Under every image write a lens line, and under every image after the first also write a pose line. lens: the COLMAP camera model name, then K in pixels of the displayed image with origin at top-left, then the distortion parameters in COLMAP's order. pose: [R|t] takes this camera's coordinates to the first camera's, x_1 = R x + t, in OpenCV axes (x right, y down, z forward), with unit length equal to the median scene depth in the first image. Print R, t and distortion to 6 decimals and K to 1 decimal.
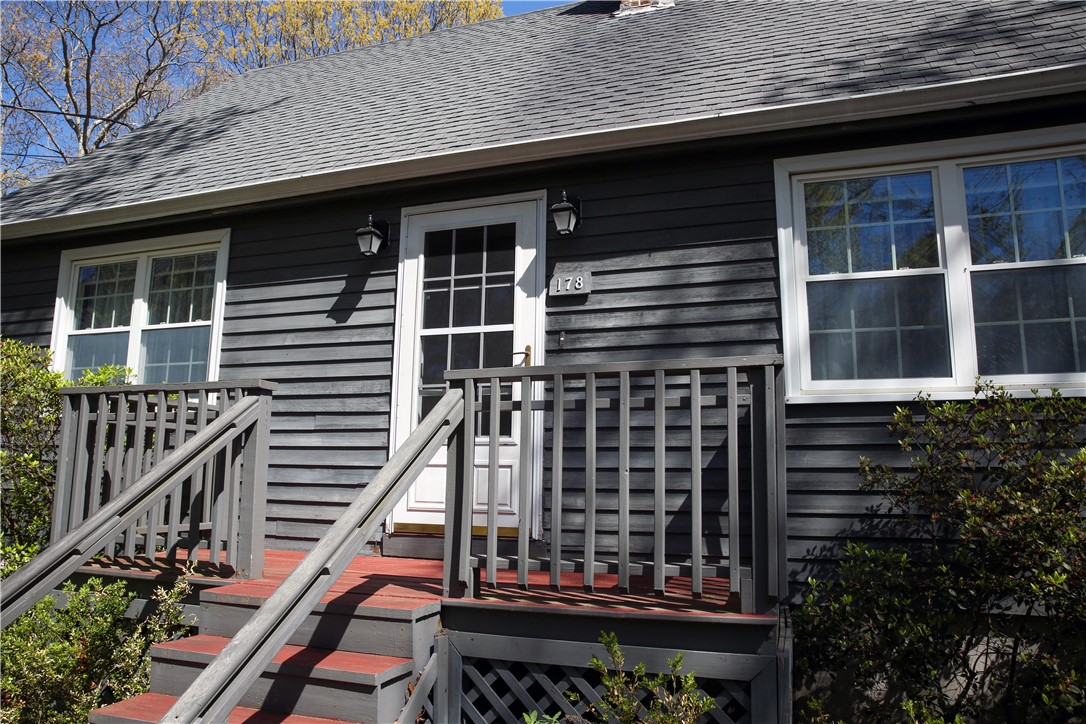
lens RADIAL K [[740.7, 0, 511.4], [0, 740.7, 364.5], [0, 0, 1]] dist [-0.067025, 0.002247]
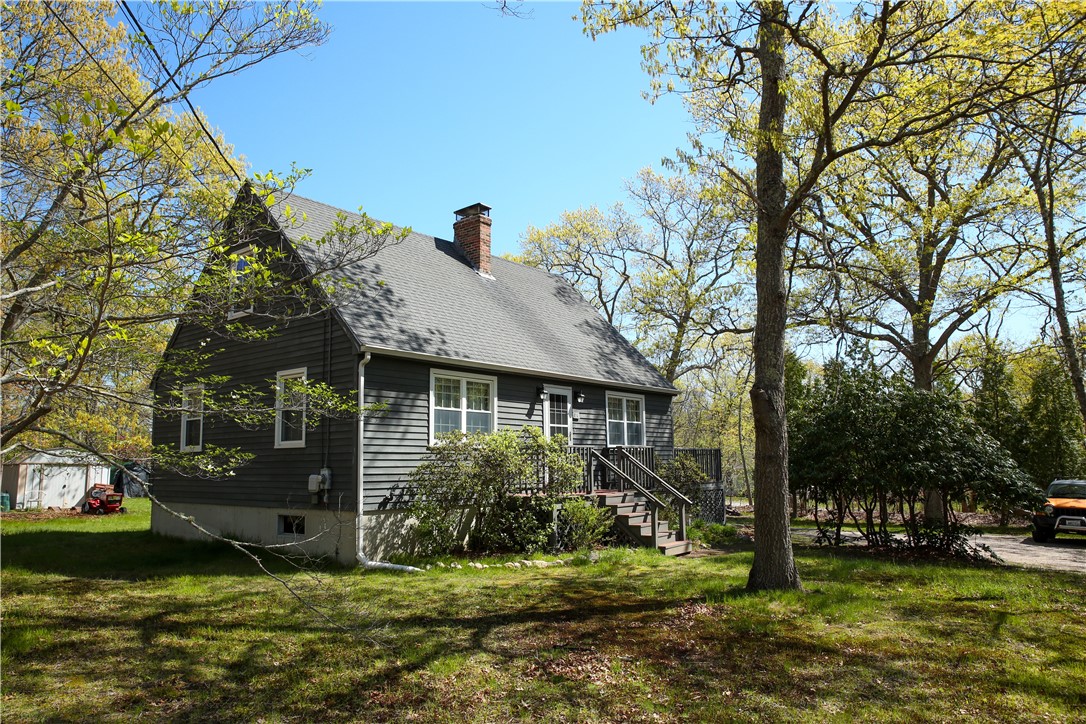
lens RADIAL K [[740.7, 0, 511.4], [0, 740.7, 364.5], [0, 0, 1]] dist [-0.067025, 0.002247]
pose [[0.345570, 0.101911, 0.932843, -3.353983], [-0.141125, 0.988423, -0.055704, -0.103027], [-0.927720, -0.112398, 0.355952, 0.004531]]
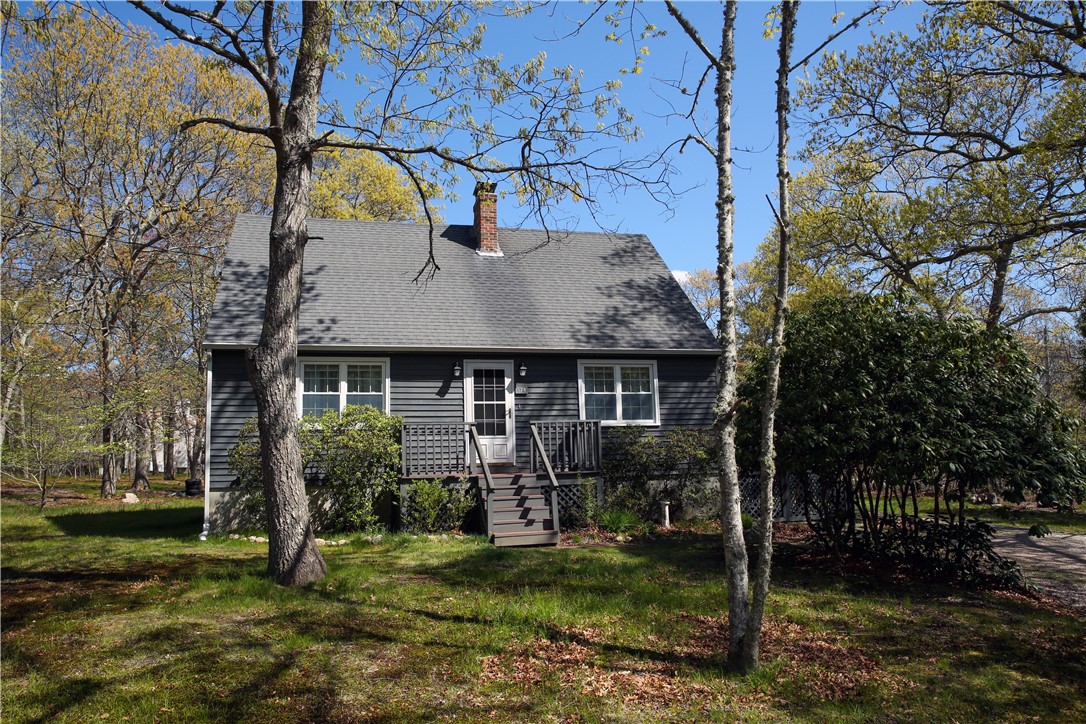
lens RADIAL K [[740.7, 0, 511.4], [0, 740.7, 364.5], [0, 0, 1]] dist [-0.067025, 0.002247]
pose [[0.844570, 0.036159, 0.534223, -1.674673], [-0.046839, 0.998882, 0.006441, -0.232637], [-0.533393, -0.030462, 0.845319, -1.727169]]
